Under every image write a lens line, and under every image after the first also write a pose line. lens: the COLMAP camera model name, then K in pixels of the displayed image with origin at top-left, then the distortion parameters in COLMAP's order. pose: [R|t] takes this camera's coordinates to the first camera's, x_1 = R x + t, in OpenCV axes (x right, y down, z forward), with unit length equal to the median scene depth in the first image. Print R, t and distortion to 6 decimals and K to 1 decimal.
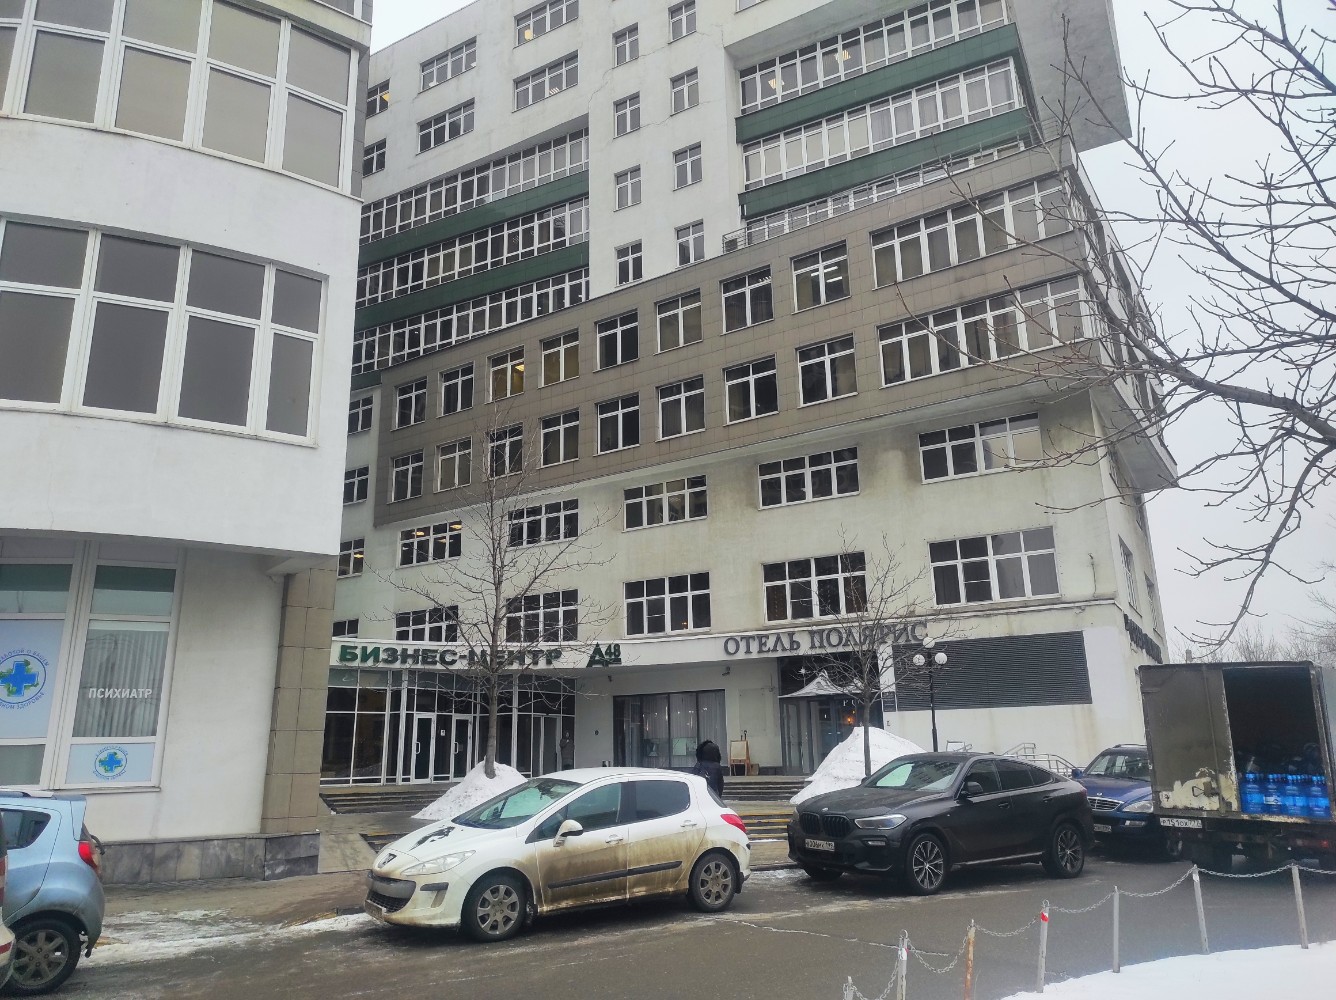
lens RADIAL K [[973.1, 0, 667.3], [0, 973.1, 499.2], [0, 0, 1]] dist [0.007701, -0.000694]
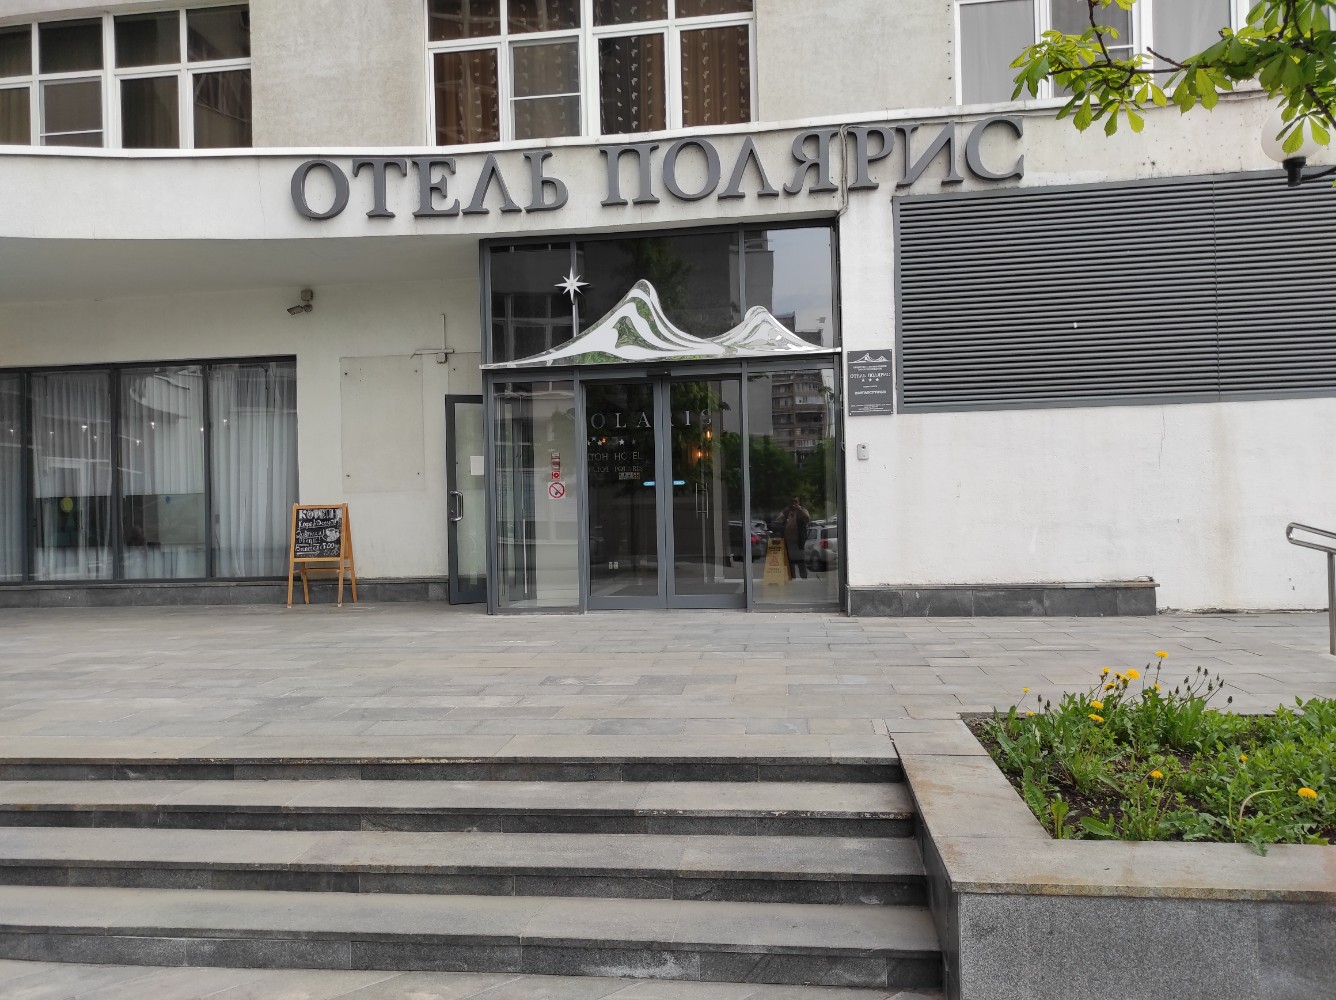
lens RADIAL K [[973.1, 0, 668.0], [0, 973.1, 498.2], [0, 0, 1]] dist [0.007701, -0.000694]
pose [[0.916520, 0.001924, 0.399985, 0.046112], [-0.095276, 0.972256, 0.213638, 0.170883], [-0.388477, -0.233913, 0.891275, 0.694532]]
